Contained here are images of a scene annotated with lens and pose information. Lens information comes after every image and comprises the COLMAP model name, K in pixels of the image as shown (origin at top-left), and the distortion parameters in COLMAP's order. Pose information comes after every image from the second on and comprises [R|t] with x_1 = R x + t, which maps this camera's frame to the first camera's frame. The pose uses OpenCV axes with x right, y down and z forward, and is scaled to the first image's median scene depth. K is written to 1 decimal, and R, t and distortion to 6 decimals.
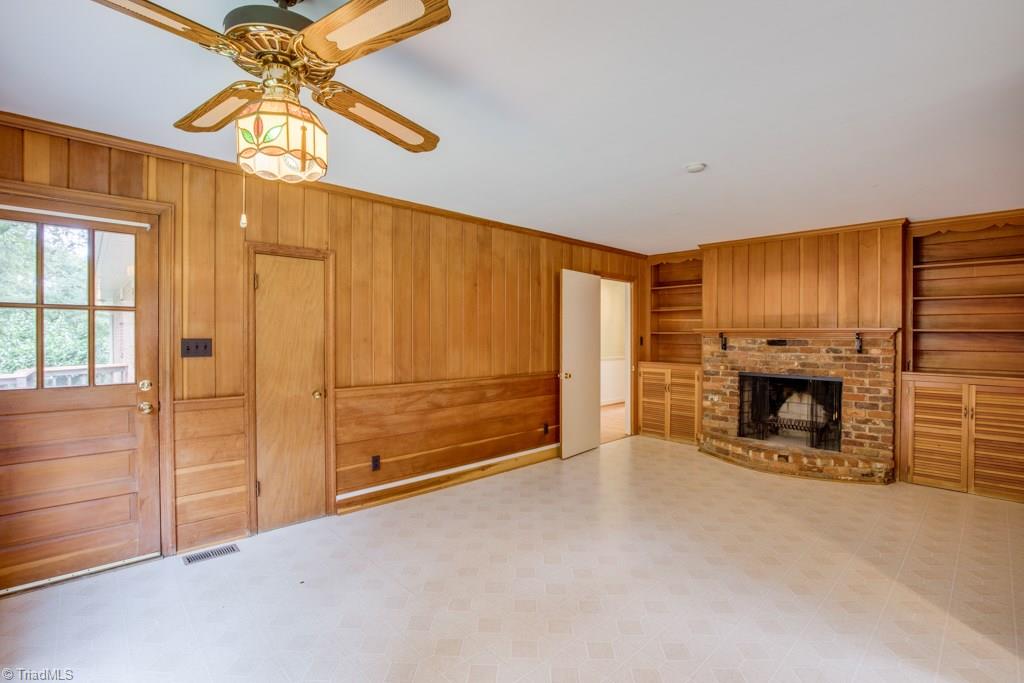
lens RADIAL K [[466.9, 0, 515.0], [0, 466.9, 336.1], [0, 0, 1]] dist [-0.024543, 0.002441]
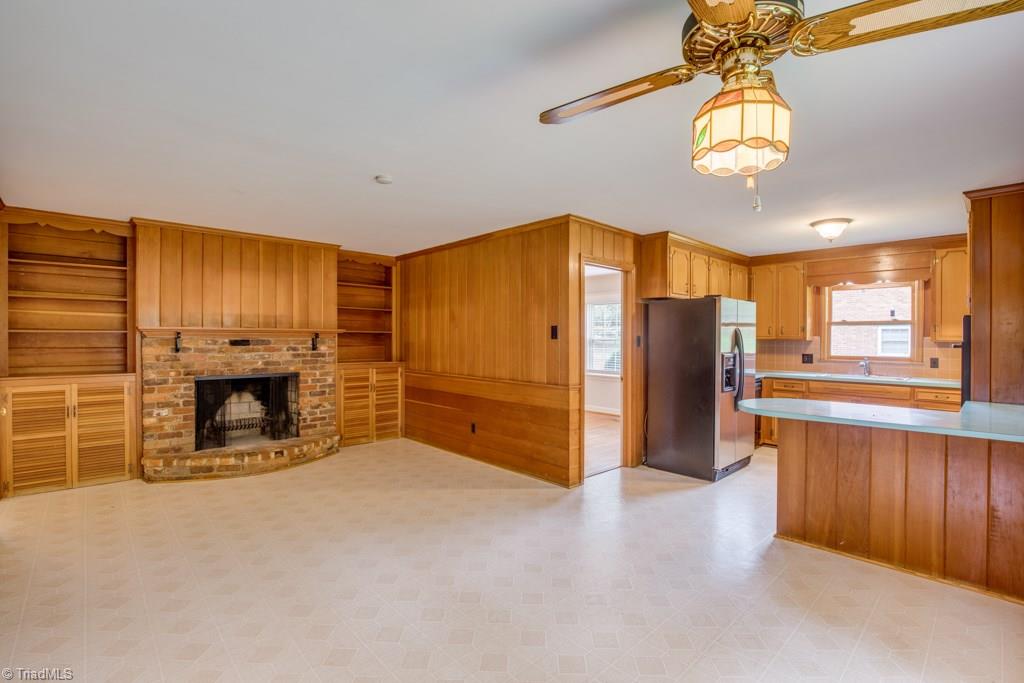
lens RADIAL K [[466.9, 0, 519.8], [0, 466.9, 333.2], [0, 0, 1]] dist [-0.024543, 0.002441]
pose [[0.019754, 0.003009, 0.999800, -0.407871], [-0.000539, 0.999995, -0.002999, -0.002912], [-0.999805, -0.000479, 0.019755, 0.403333]]
